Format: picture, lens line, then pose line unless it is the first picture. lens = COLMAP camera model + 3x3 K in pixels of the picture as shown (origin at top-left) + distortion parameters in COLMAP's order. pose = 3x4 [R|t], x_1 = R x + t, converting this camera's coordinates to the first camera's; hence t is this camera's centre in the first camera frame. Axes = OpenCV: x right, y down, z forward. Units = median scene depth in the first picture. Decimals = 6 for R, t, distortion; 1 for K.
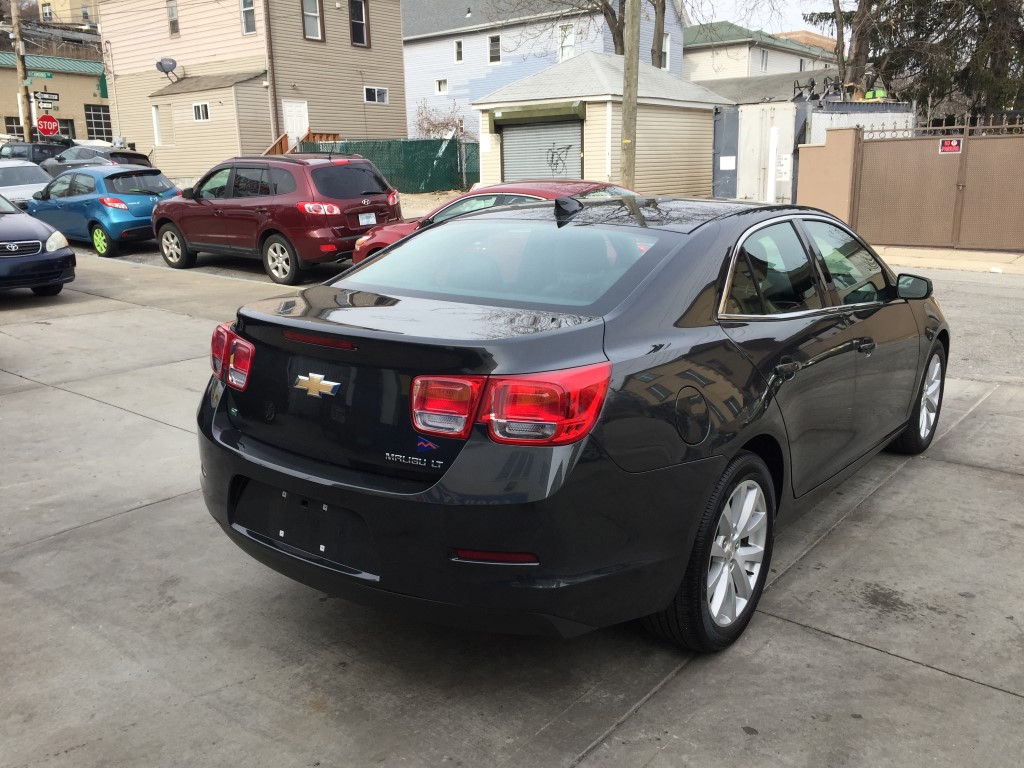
lens RADIAL K [[875.4, 0, 511.2], [0, 875.4, 384.9], [0, 0, 1]] dist [0.089083, -0.125304]
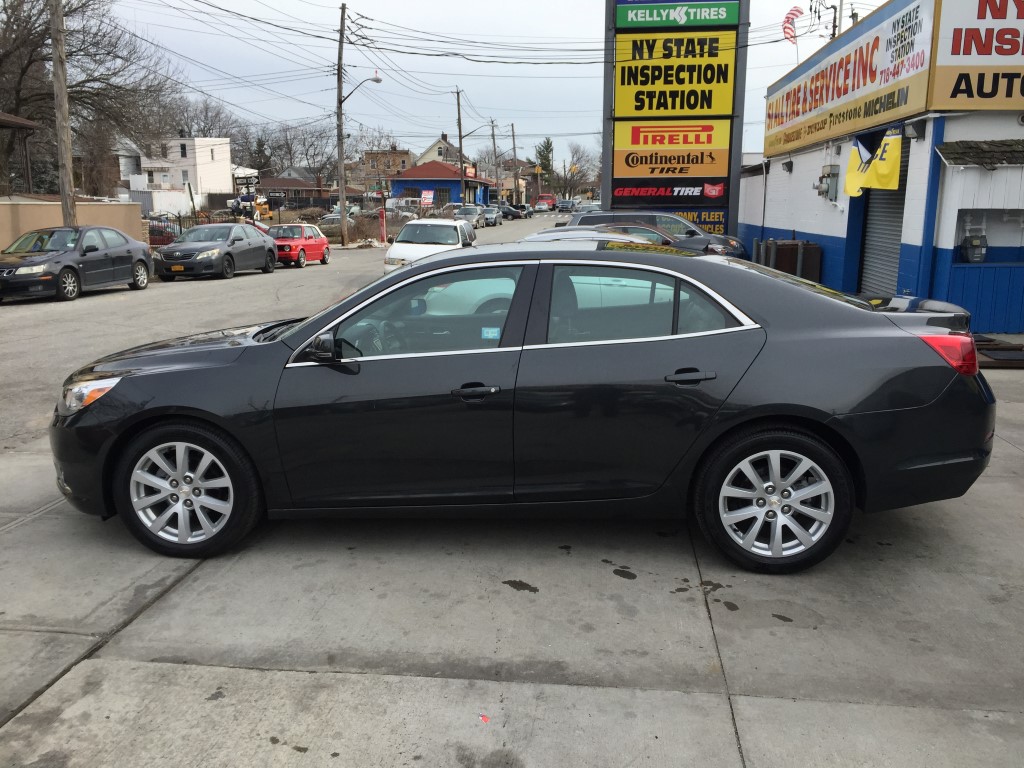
lens RADIAL K [[875.4, 0, 514.2], [0, 875.4, 385.2], [0, 0, 1]] dist [0.089083, -0.125304]
pose [[-0.528256, -0.158138, 0.834229, -0.272781], [0.202411, 0.930724, 0.304602, -0.135216], [-0.824606, 0.329764, -0.459652, 0.553851]]
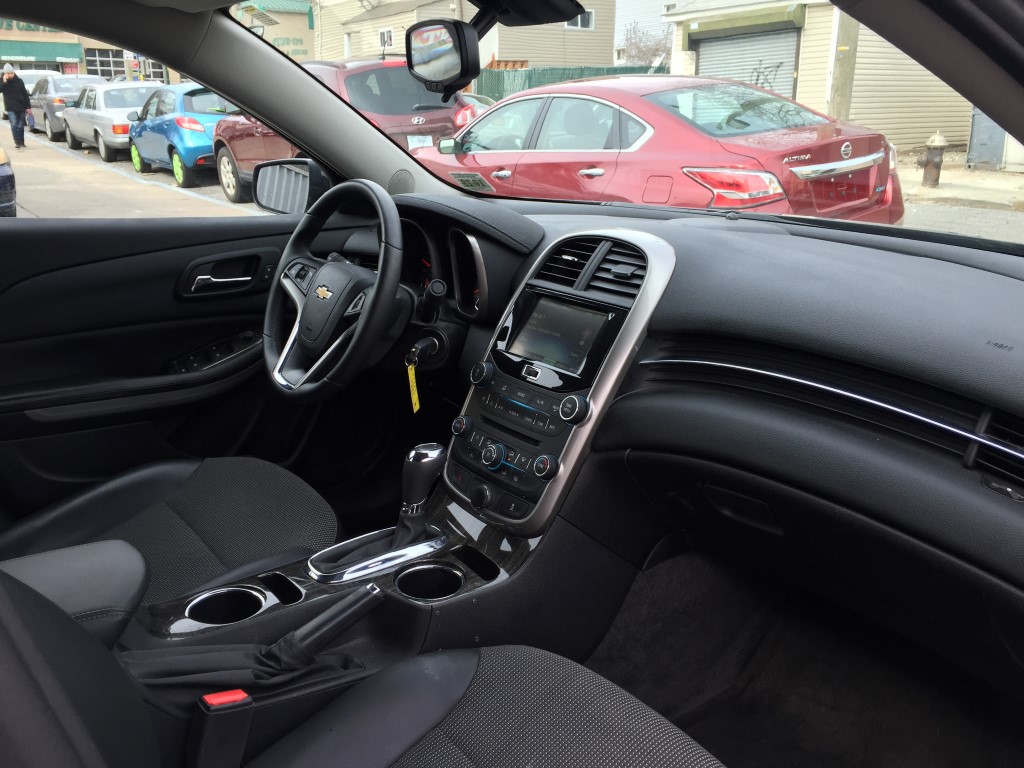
lens RADIAL K [[875.4, 0, 513.9], [0, 875.4, 379.4], [0, 0, 1]] dist [0.089083, -0.125304]
pose [[0.961615, 0.086915, -0.260273, 0.123610], [-0.074173, 0.995534, 0.058403, -0.041159], [0.264187, -0.036856, 0.963767, 0.316055]]
